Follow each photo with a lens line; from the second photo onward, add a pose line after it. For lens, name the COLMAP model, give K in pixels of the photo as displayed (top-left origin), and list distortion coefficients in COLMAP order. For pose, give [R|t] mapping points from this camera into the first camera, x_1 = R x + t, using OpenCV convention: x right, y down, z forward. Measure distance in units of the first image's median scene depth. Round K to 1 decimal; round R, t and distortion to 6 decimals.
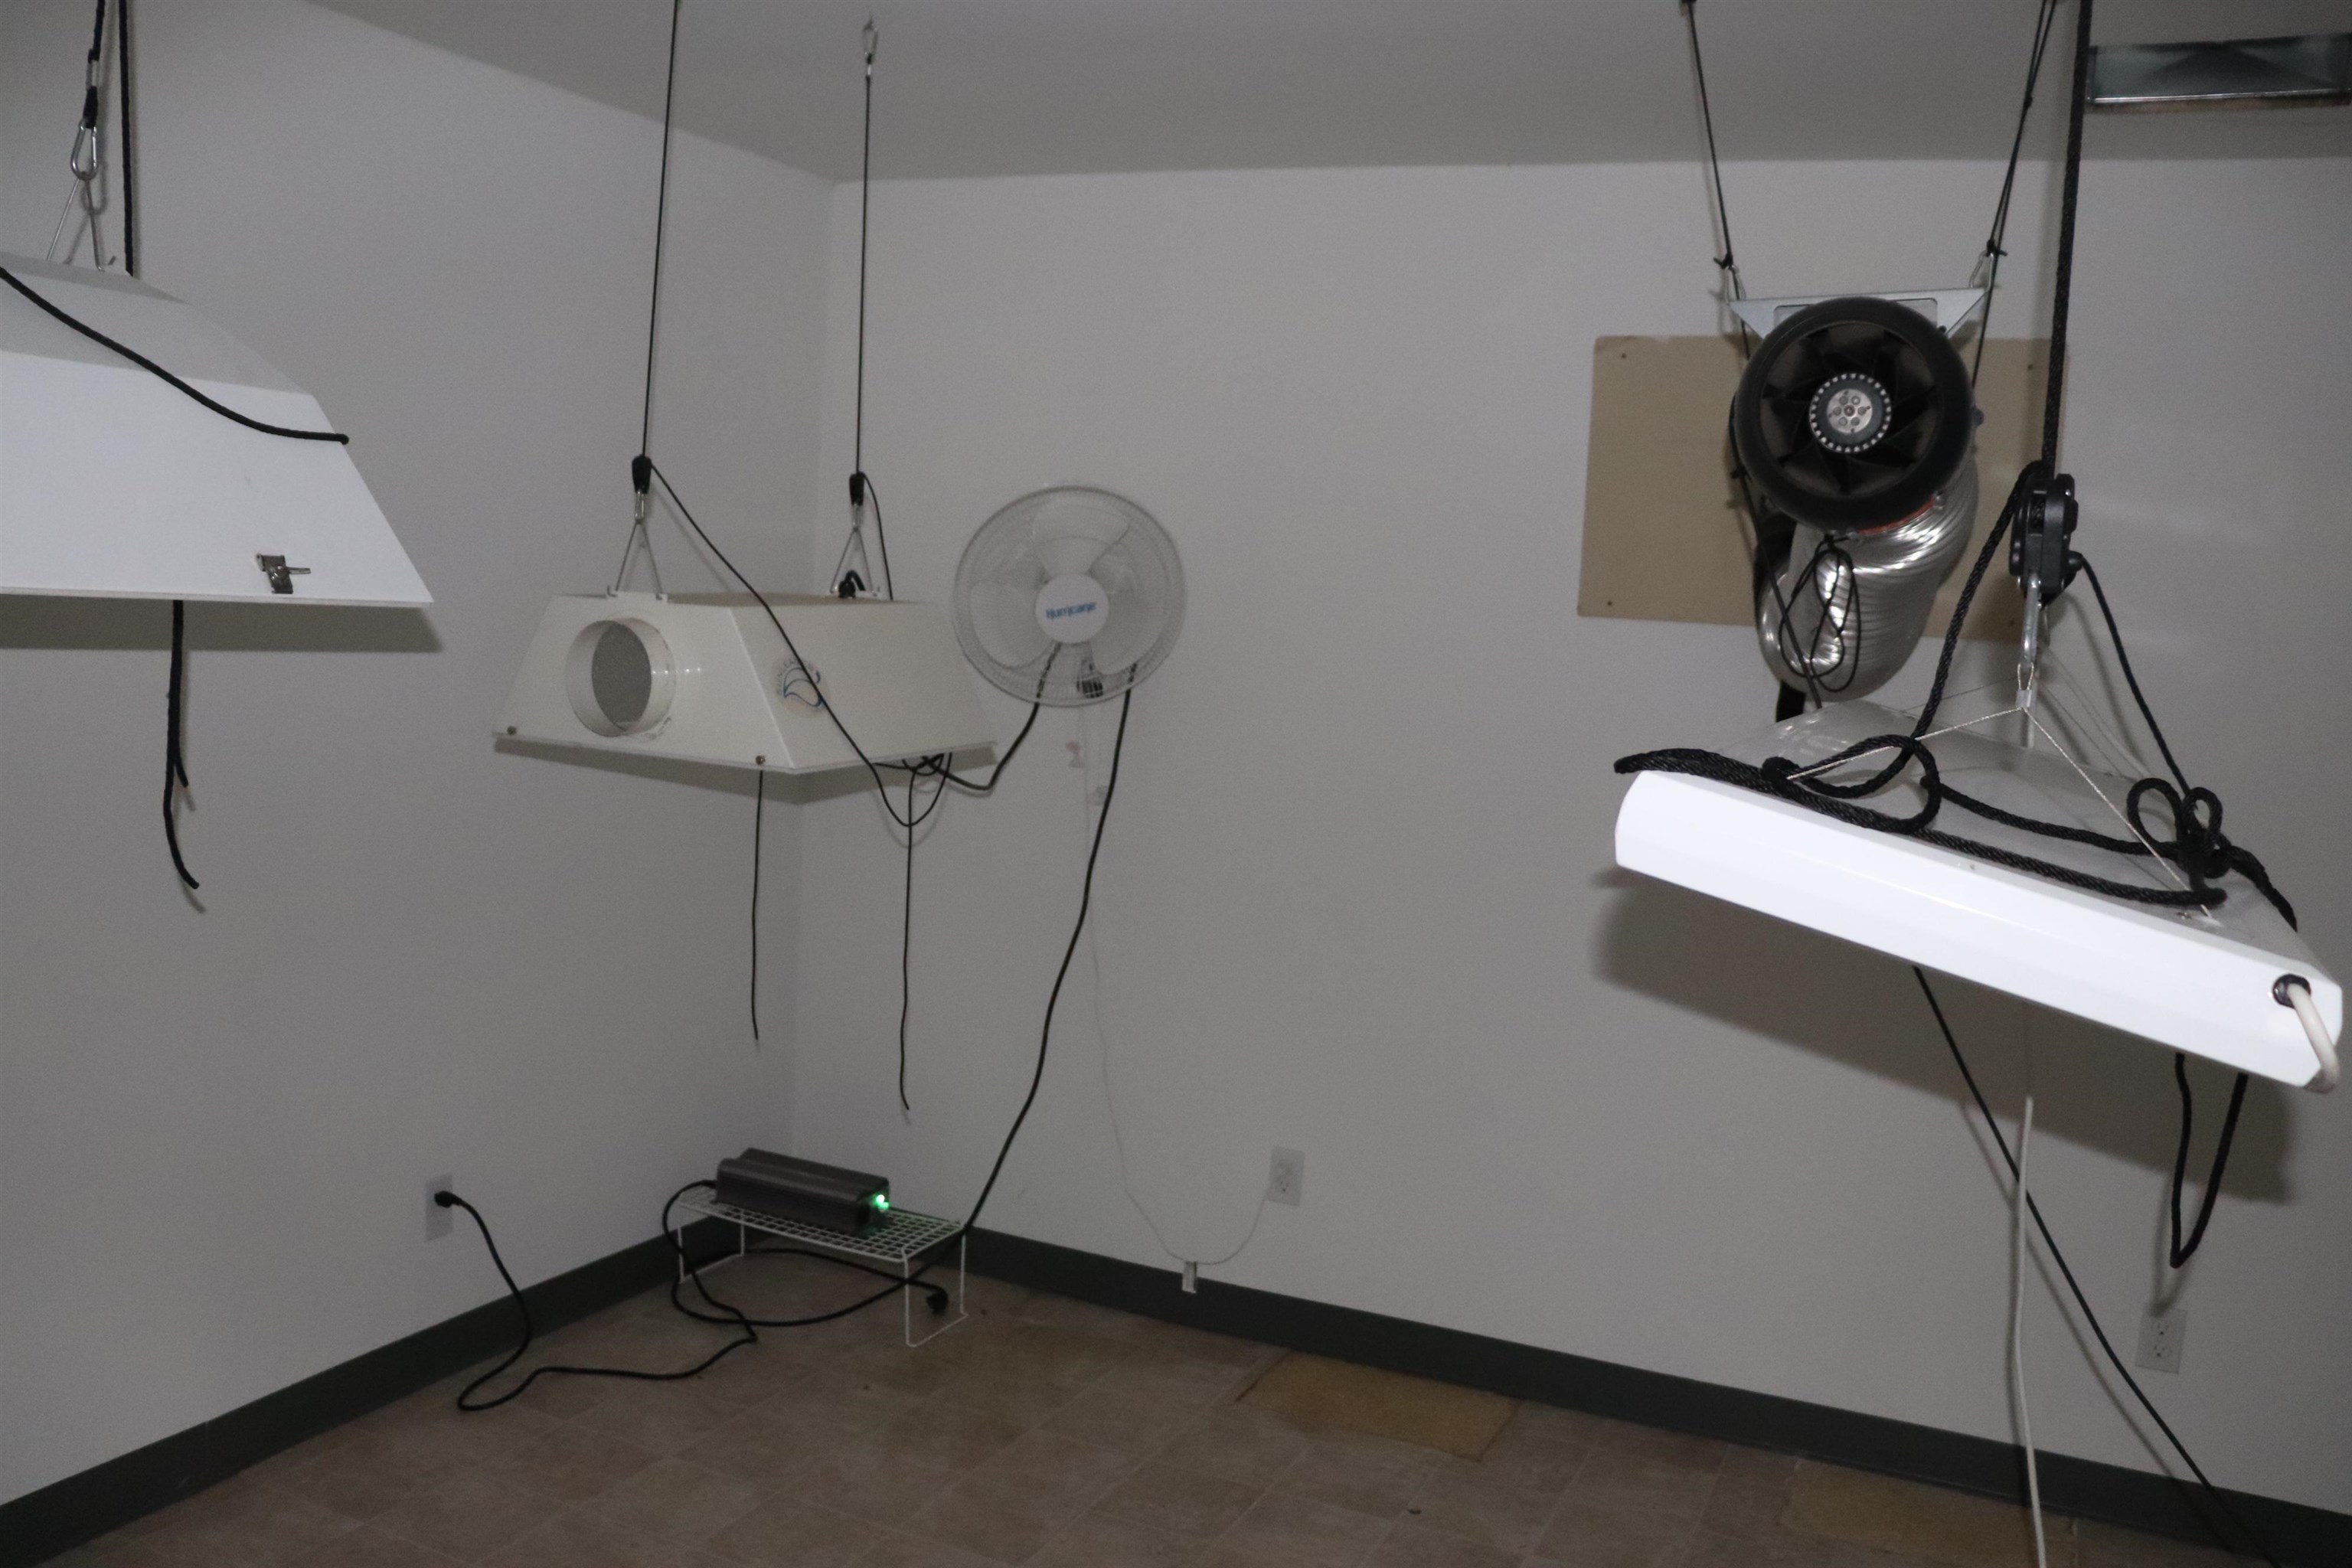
lens RADIAL K [[1962.2, 0, 1177.3], [0, 1962.2, 800.9], [0, 0, 1]] dist [-0.159972, 0.122940]
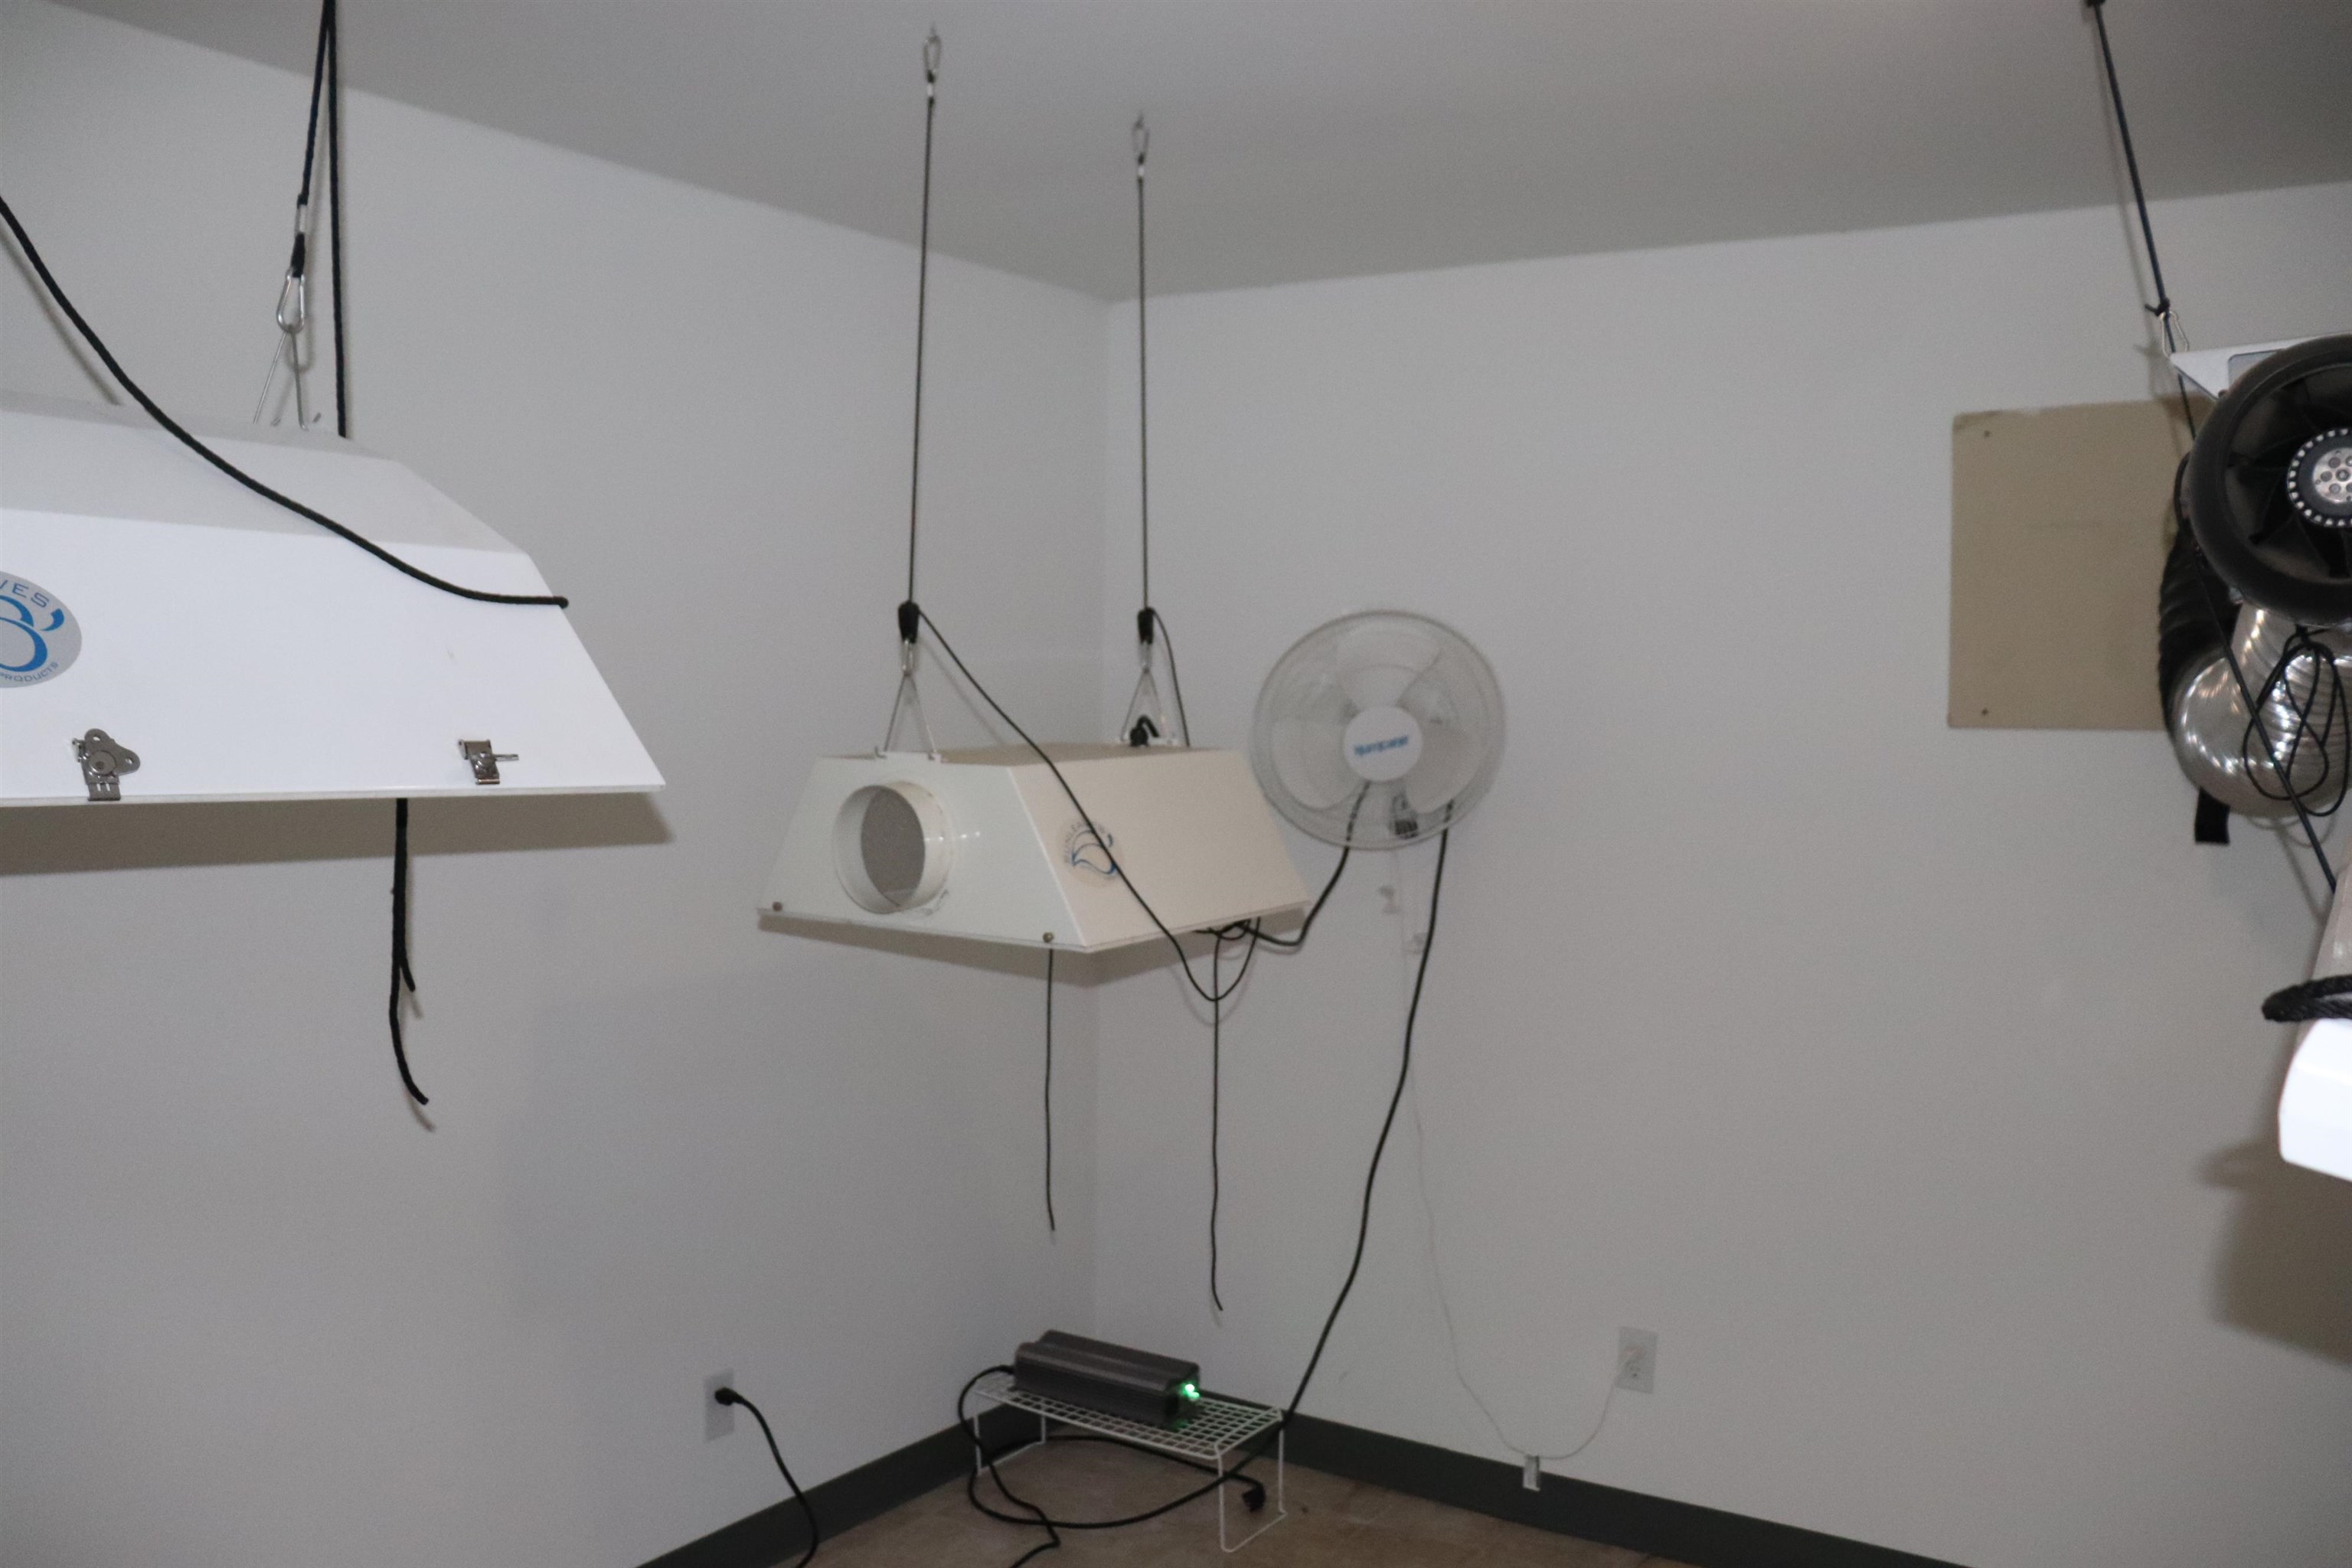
lens RADIAL K [[1962.2, 0, 1157.9], [0, 1962.2, 769.9], [0, 0, 1]] dist [-0.159972, 0.122940]
pose [[0.986895, -0.039744, -0.156390, -0.018177], [0.027684, 0.996526, -0.078550, -0.021198], [0.158969, 0.073191, 0.984567, 0.102692]]
